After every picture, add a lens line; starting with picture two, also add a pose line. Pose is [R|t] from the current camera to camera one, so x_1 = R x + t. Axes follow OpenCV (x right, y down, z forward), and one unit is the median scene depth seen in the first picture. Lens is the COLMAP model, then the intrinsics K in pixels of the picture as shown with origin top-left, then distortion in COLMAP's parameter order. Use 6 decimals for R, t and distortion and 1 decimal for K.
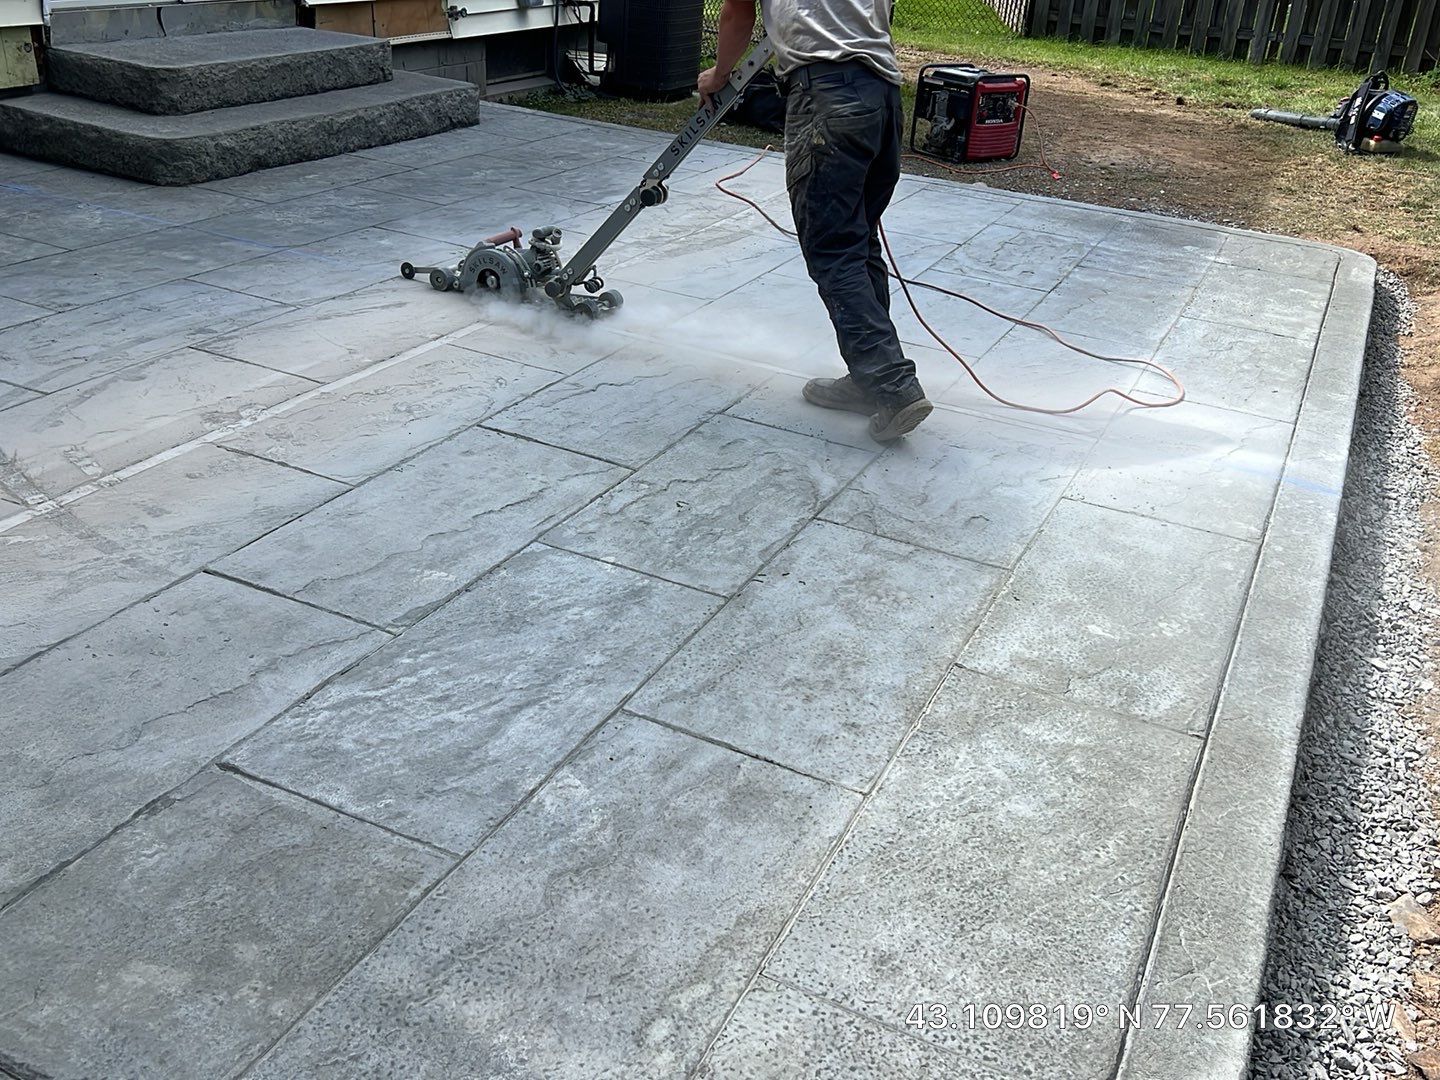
lens RADIAL K [[1360.6, 0, 720.0], [0, 1360.6, 540.0], [0, 0, 1]] dist [0.074852, -0.102304]
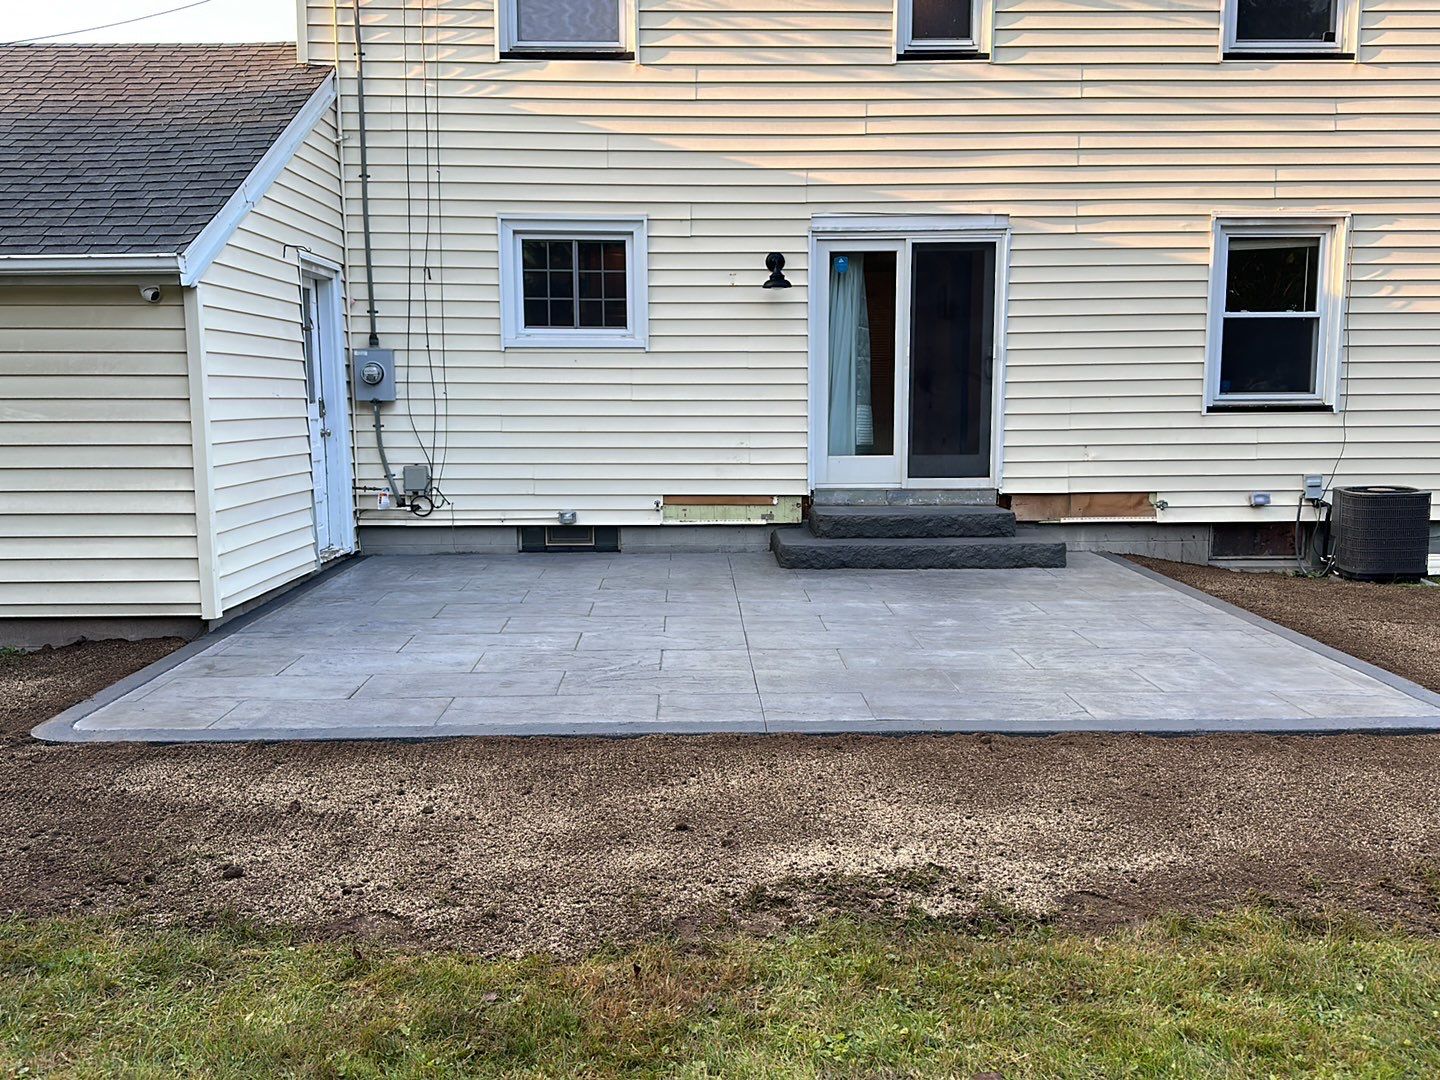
lens RADIAL K [[1271.0, 0, 720.0], [0, 1271.0, 540.0], [0, 0, 1]] dist [0.202804, -0.430823]
pose [[0.454683, 0.032247, -0.890070, 0.776406], [-0.363641, 0.918977, -0.152467, 0.008492], [0.813037, 0.392990, 0.429569, 0.096150]]
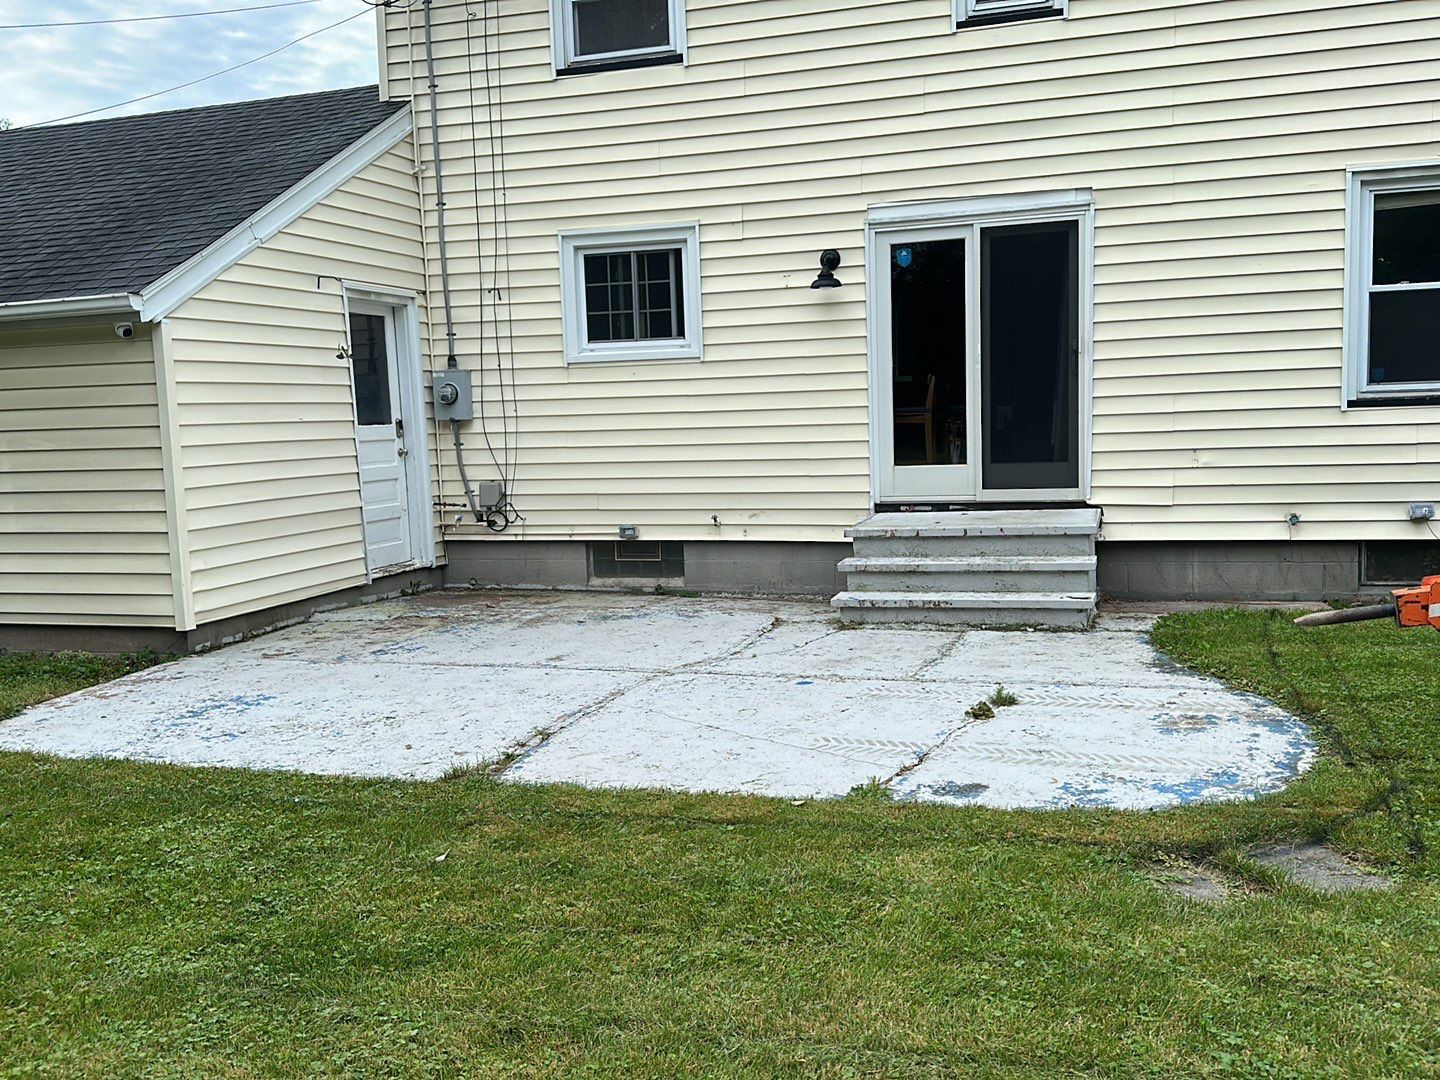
lens RADIAL K [[1271.0, 0, 720.0], [0, 1271.0, 540.0], [0, 0, 1]] dist [0.202804, -0.430823]
pose [[0.148029, 0.030217, -0.988521, 0.828835], [-0.397628, 0.917006, -0.031512, -0.143712], [0.905527, 0.397728, 0.147758, 0.416031]]
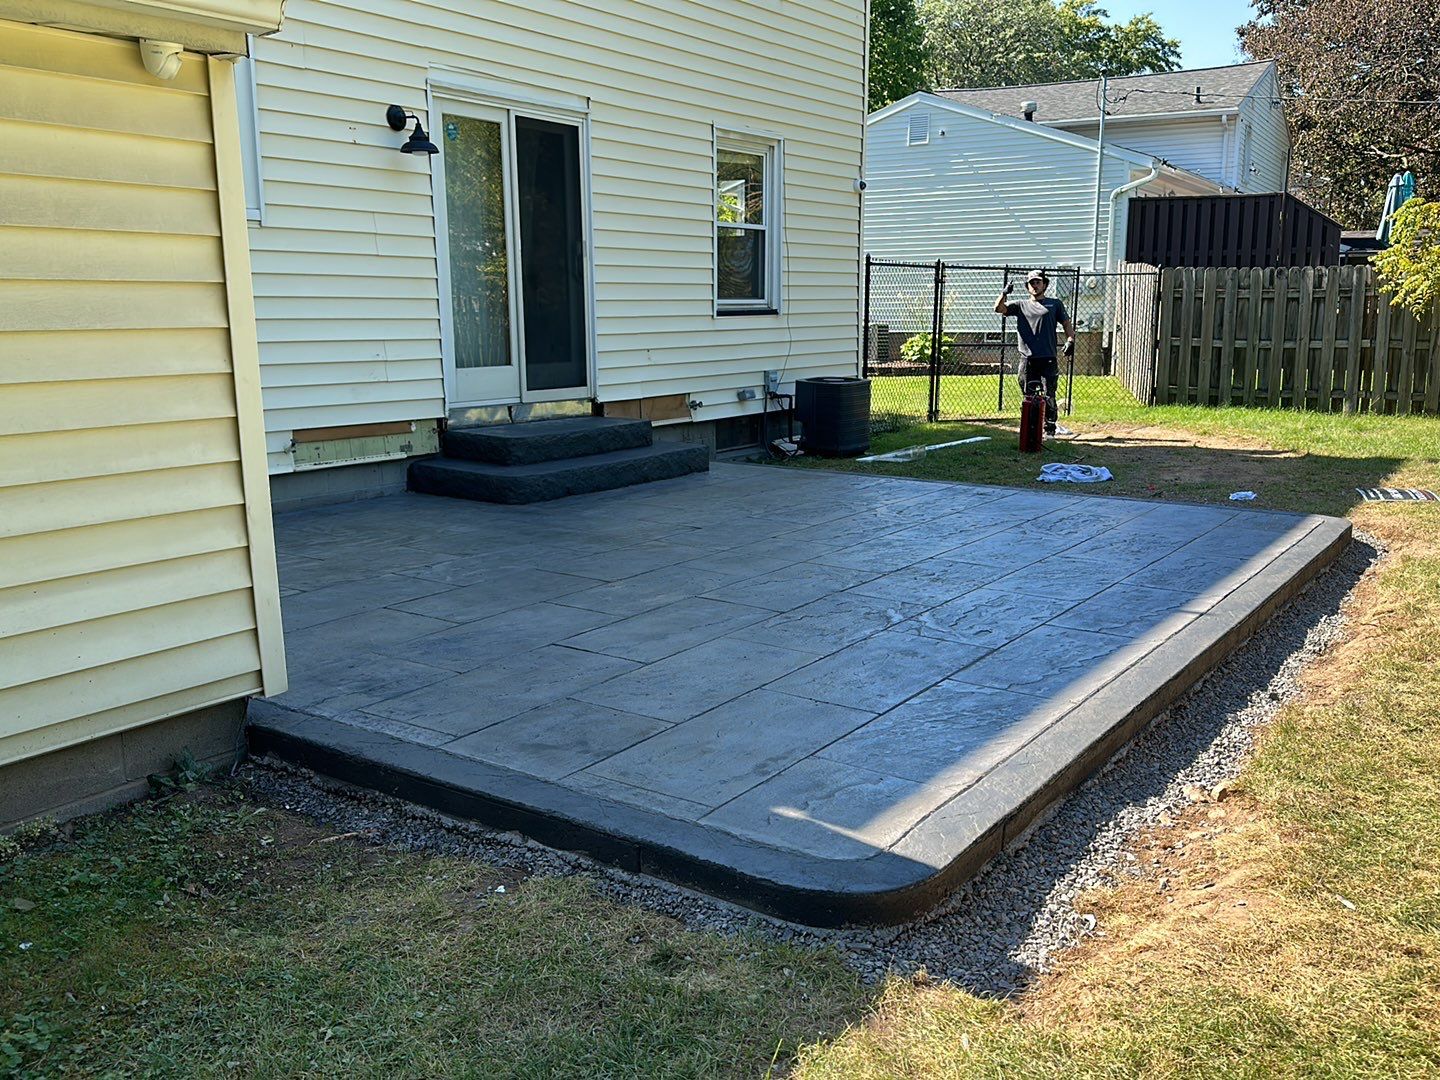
lens RADIAL K [[1271.0, 0, 720.0], [0, 1271.0, 540.0], [0, 0, 1]] dist [0.202804, -0.430823]
pose [[0.984967, -0.040552, -0.167914, 0.055963], [-0.007344, 0.961344, -0.275251, 0.128585], [0.172585, 0.272346, 0.946595, -0.241107]]
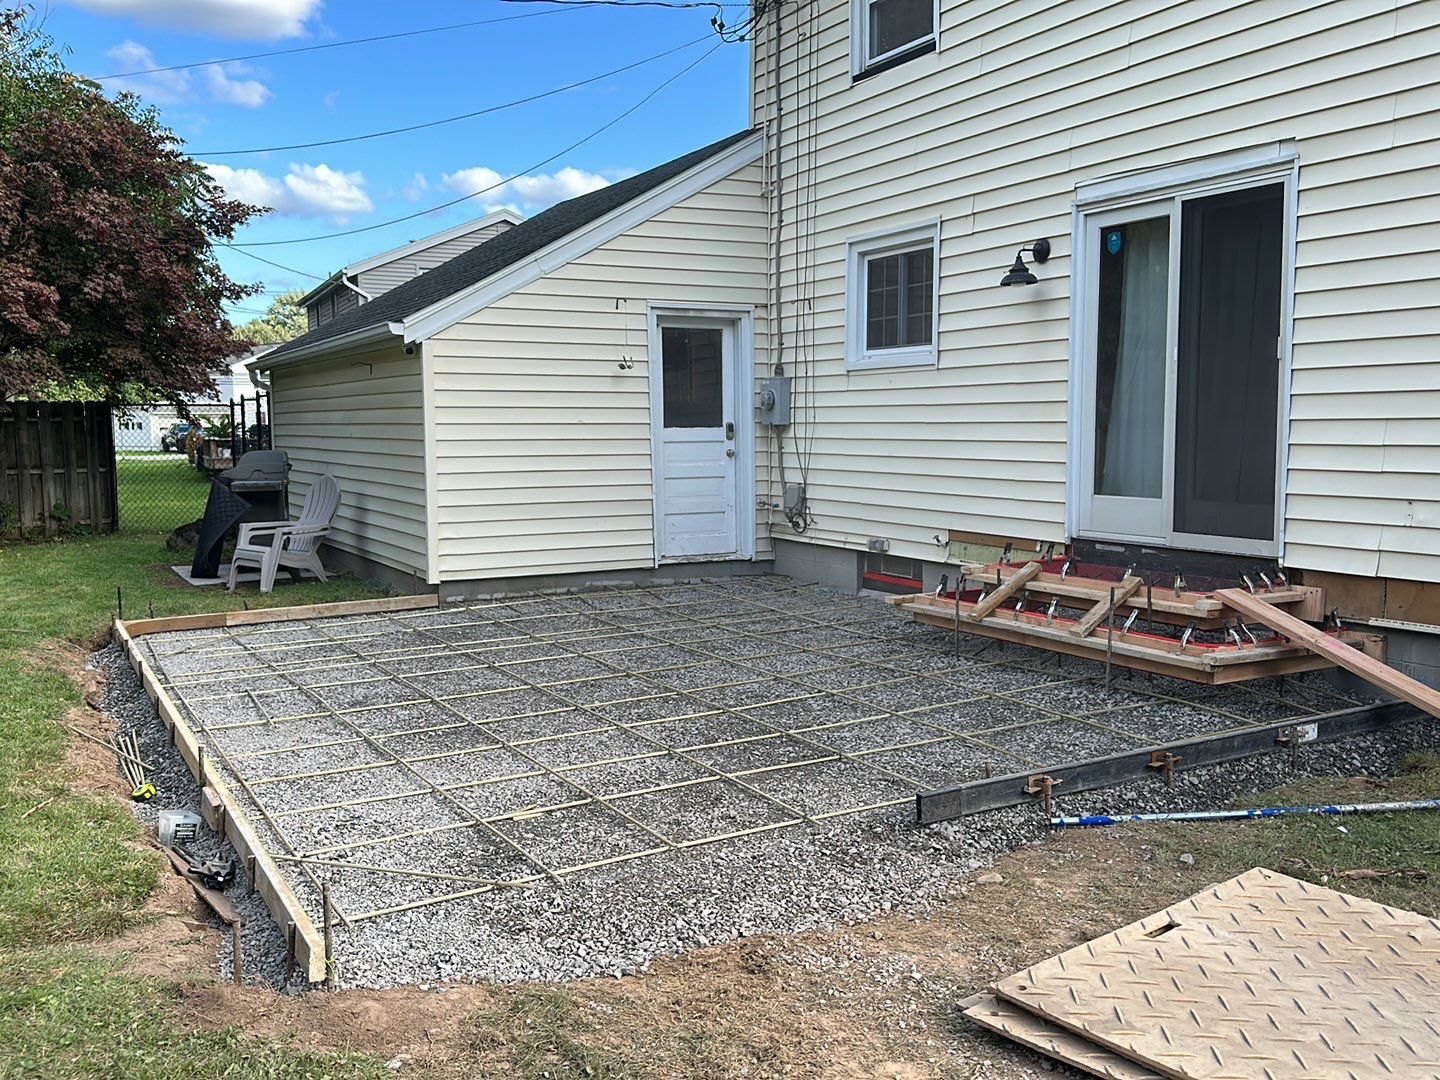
lens RADIAL K [[1271.0, 0, 720.0], [0, 1271.0, 540.0], [0, 0, 1]] dist [0.202804, -0.430823]
pose [[-0.577469, 0.012790, -0.816312, 0.651861], [-0.389157, 0.874664, 0.288999, -0.458731], [0.717695, 0.484562, -0.500114, 1.028870]]
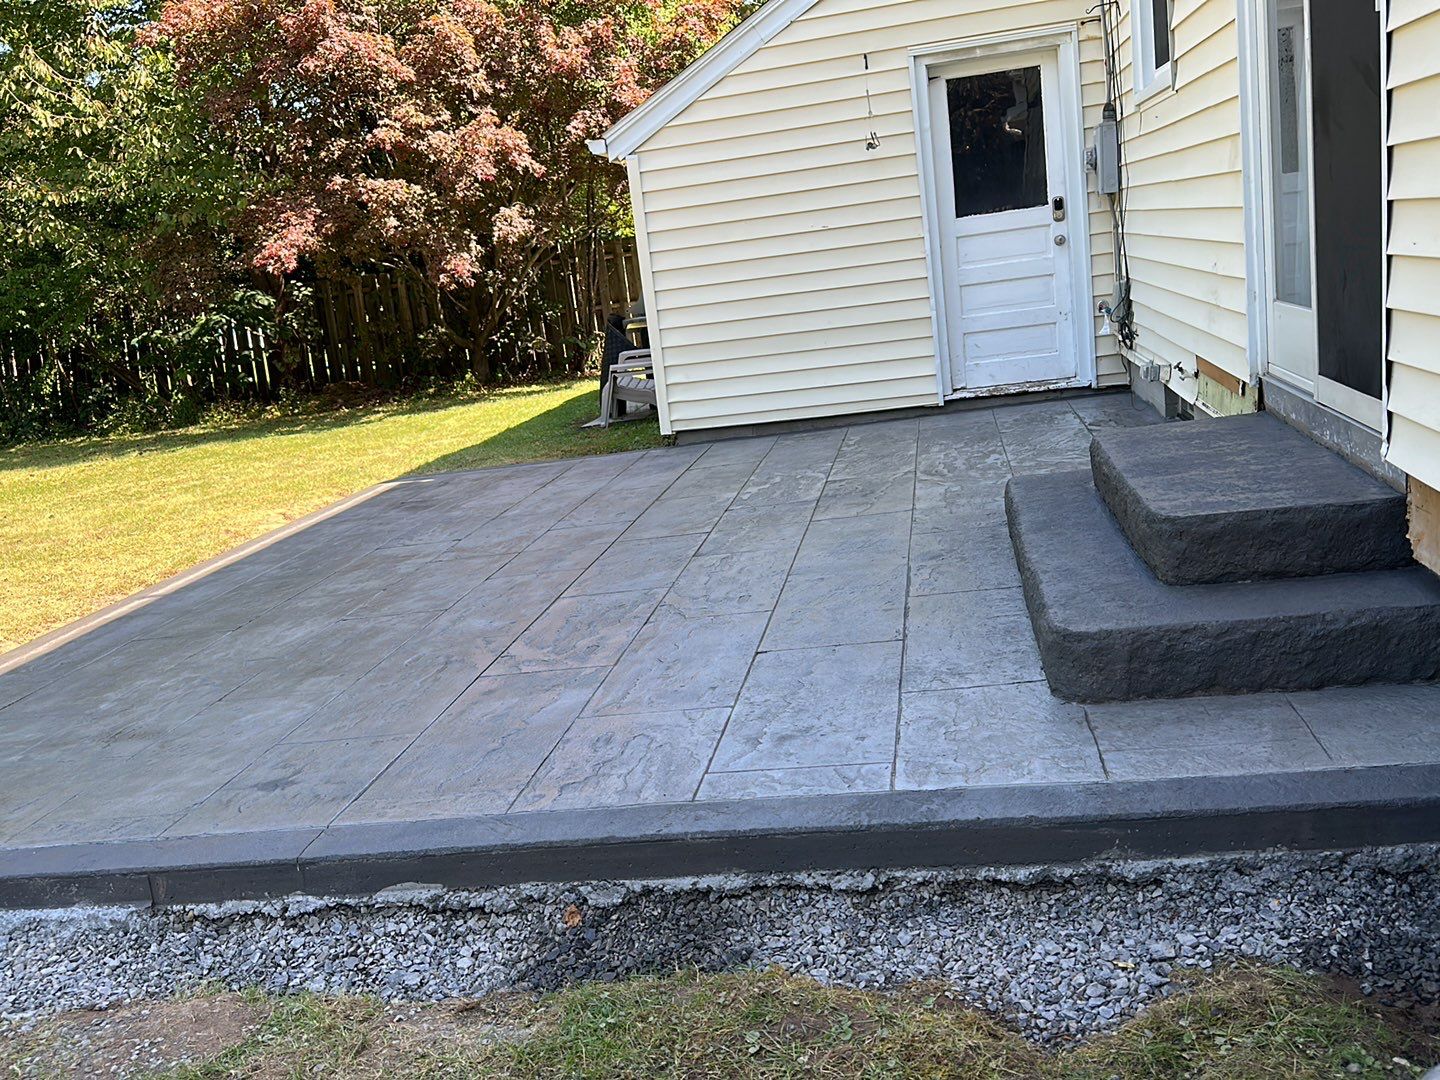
lens RADIAL K [[1271.0, 0, 720.0], [0, 1271.0, 540.0], [0, 0, 1]] dist [0.202804, -0.430823]
pose [[-0.958516, 0.112660, -0.261831, 0.052354], [-0.069194, 0.799135, 0.597156, -0.551735], [0.276514, 0.590501, -0.758188, 1.144506]]
